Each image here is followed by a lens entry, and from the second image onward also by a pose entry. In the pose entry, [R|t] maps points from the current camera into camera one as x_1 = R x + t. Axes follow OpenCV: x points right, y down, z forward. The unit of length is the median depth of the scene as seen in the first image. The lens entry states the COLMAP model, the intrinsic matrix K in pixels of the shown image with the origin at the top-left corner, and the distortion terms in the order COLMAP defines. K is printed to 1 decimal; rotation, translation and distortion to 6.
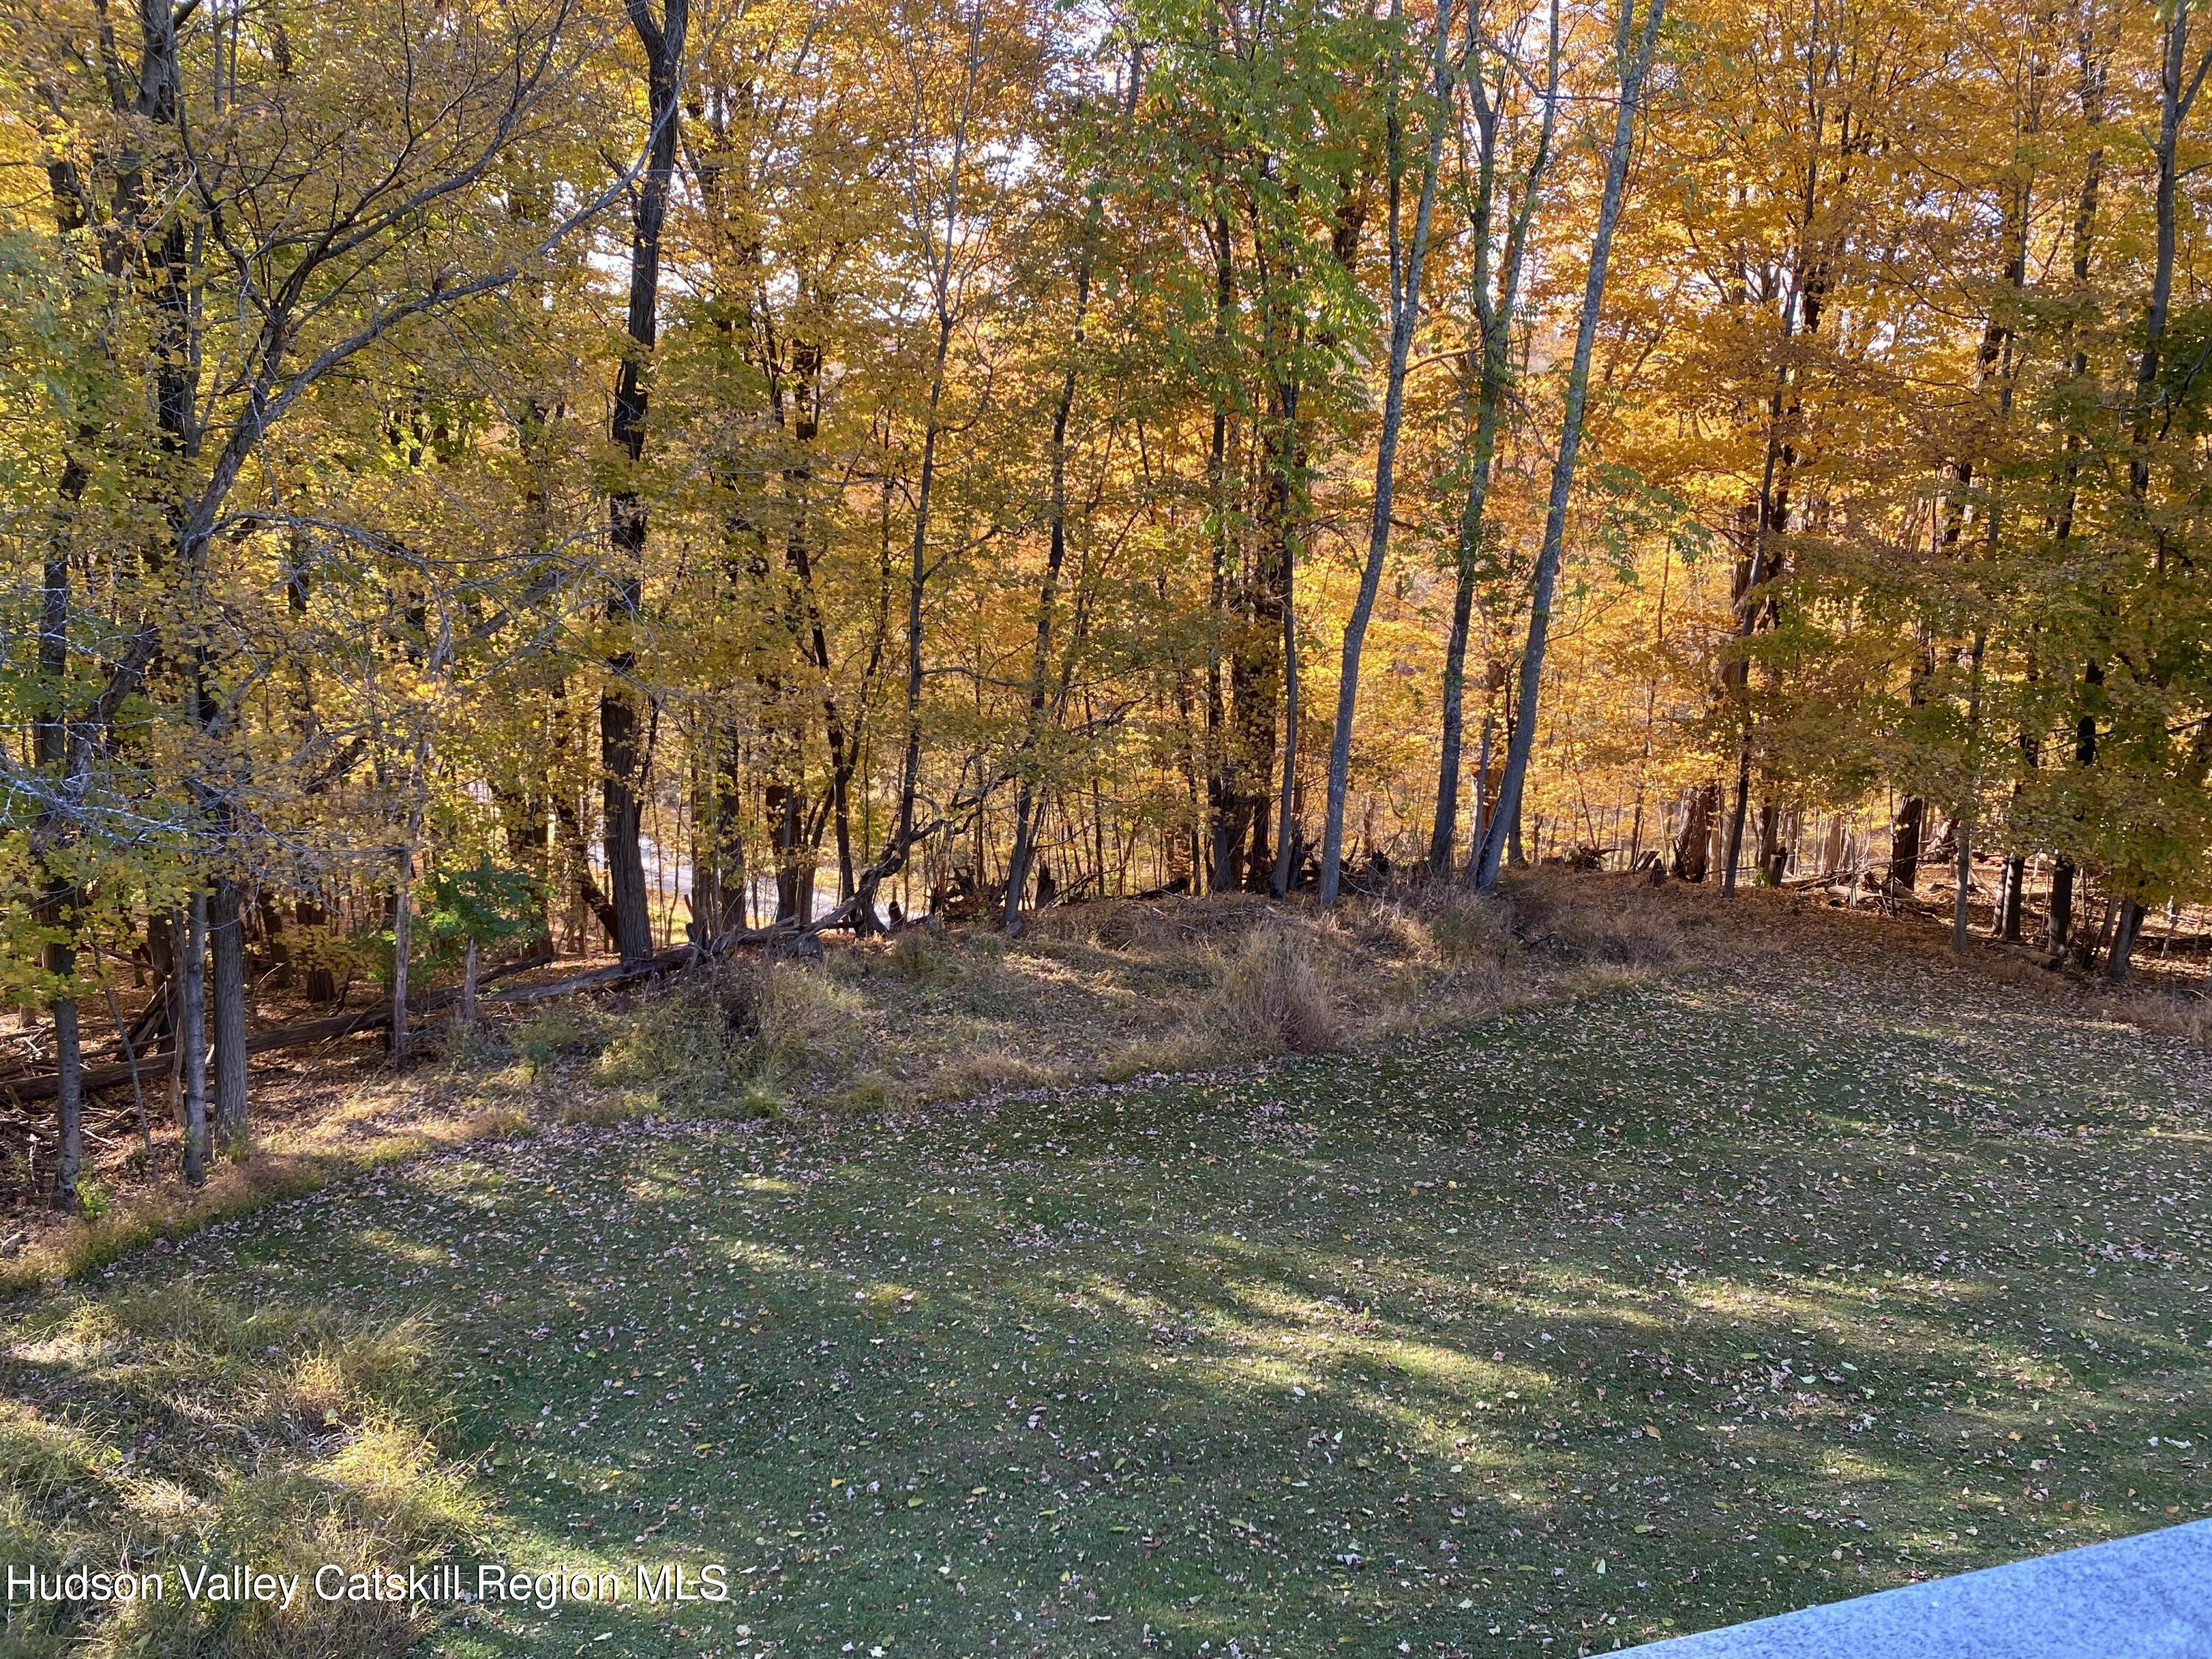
lens RADIAL K [[1701.4, 0, 1106.0], [0, 1701.4, 829.5], [0, 0, 1]] dist [0.018246, -0.022952]
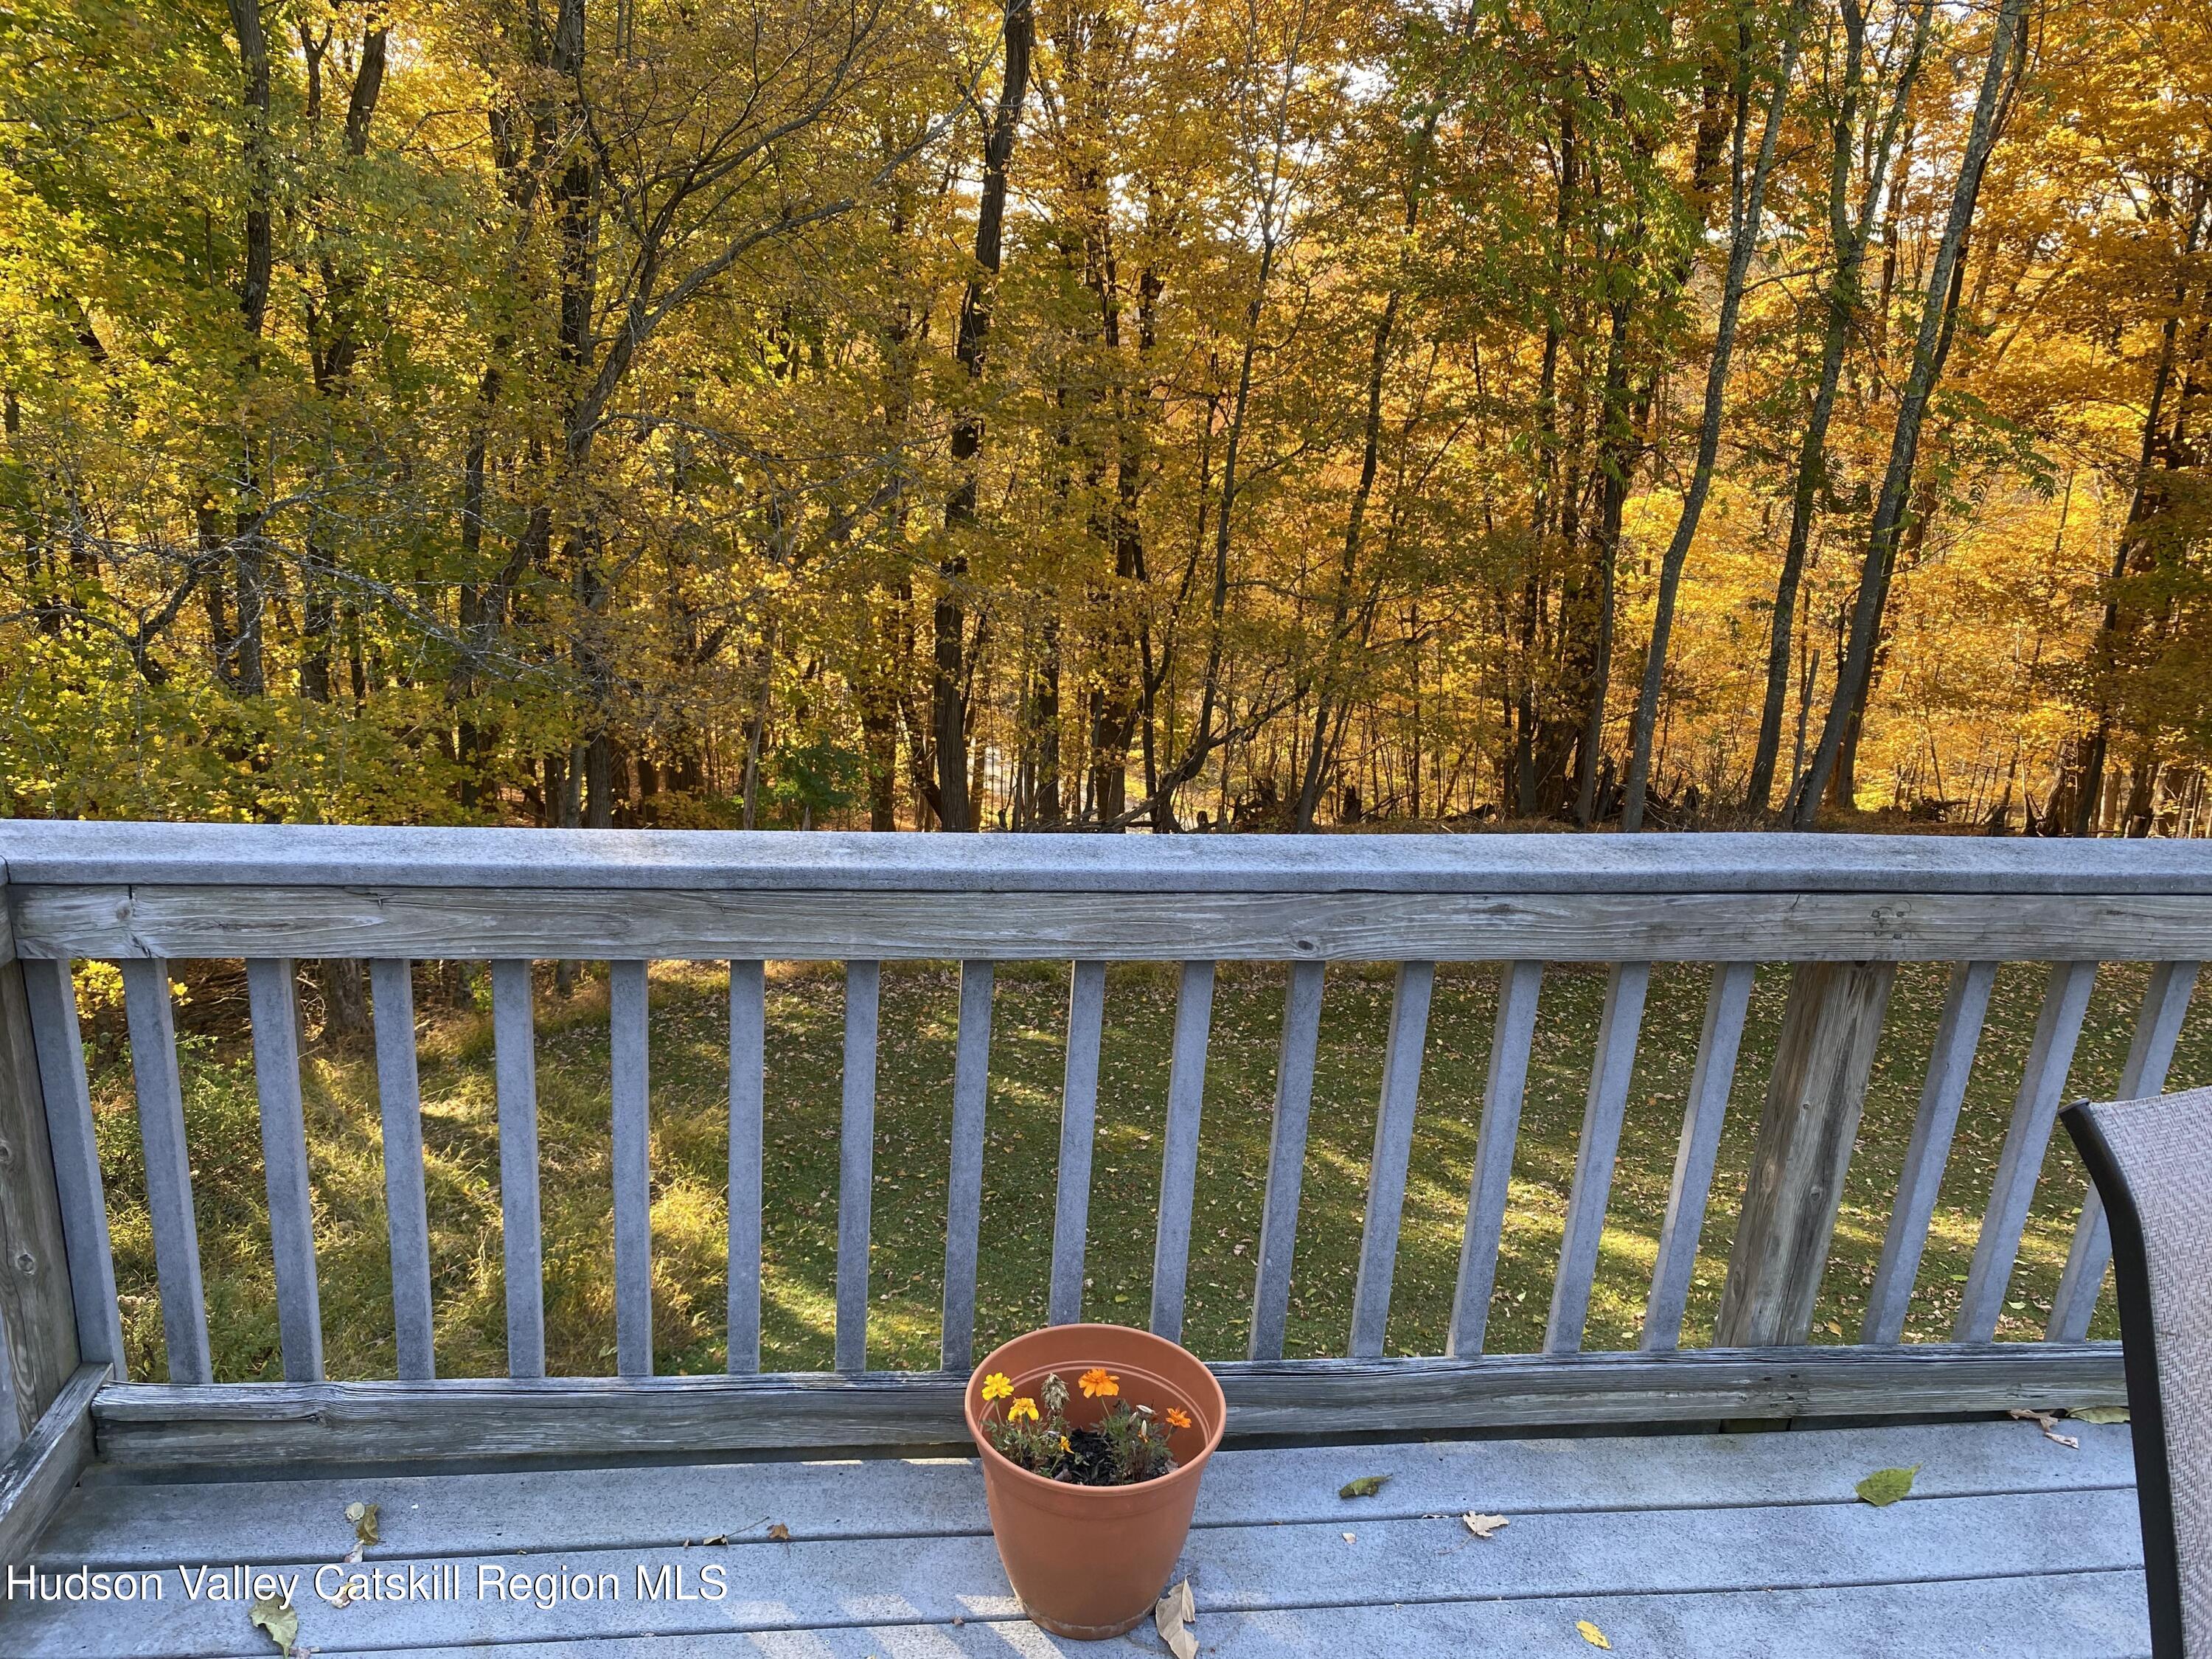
lens RADIAL K [[1699.3, 0, 1099.6], [0, 1699.3, 817.9], [0, 0, 1]] dist [0.003046, 0.007813]
pose [[0.977791, 0.062532, -0.200035, 0.033624], [-0.055196, 0.997590, 0.042047, 0.012178], [0.202182, -0.030072, 0.978886, -0.041063]]
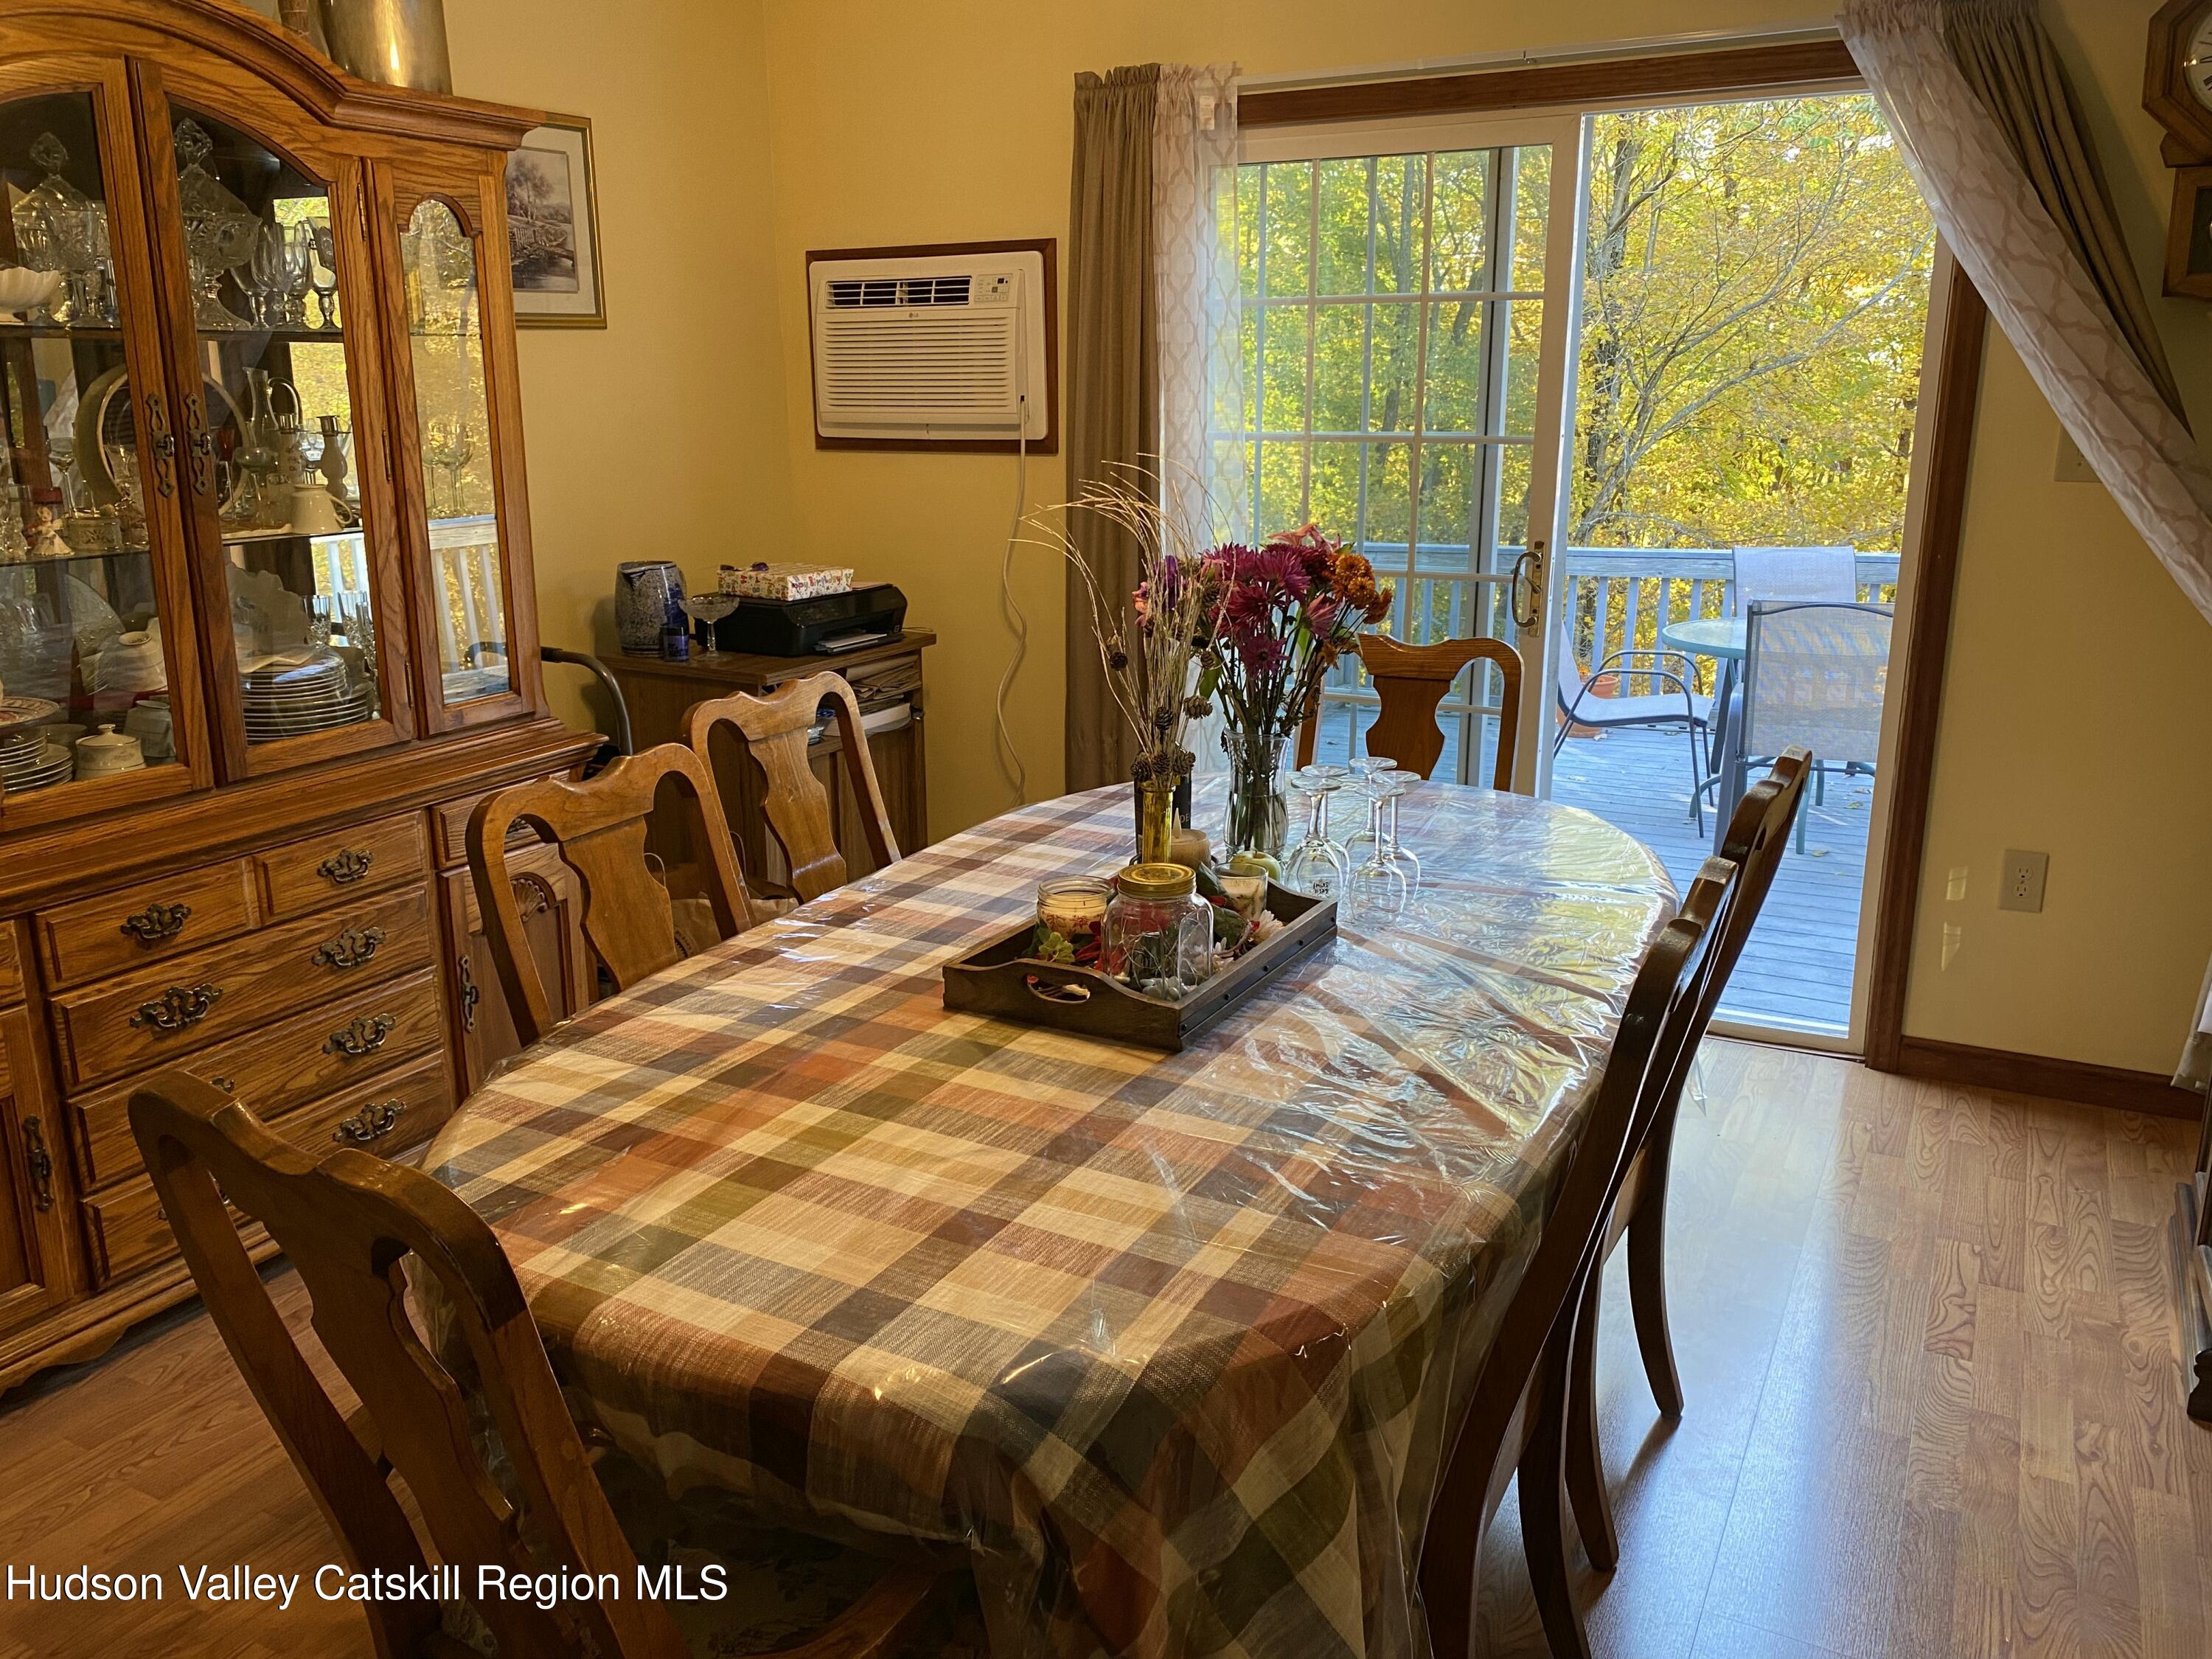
lens RADIAL K [[1701.4, 0, 1106.0], [0, 1701.4, 829.5], [0, 0, 1]] dist [0.018246, -0.022952]
pose [[0.698083, 0.119593, -0.705959, 0.171702], [-0.144008, 0.989256, 0.025184, 0.071120], [0.701386, 0.084084, 0.707805, -0.233757]]
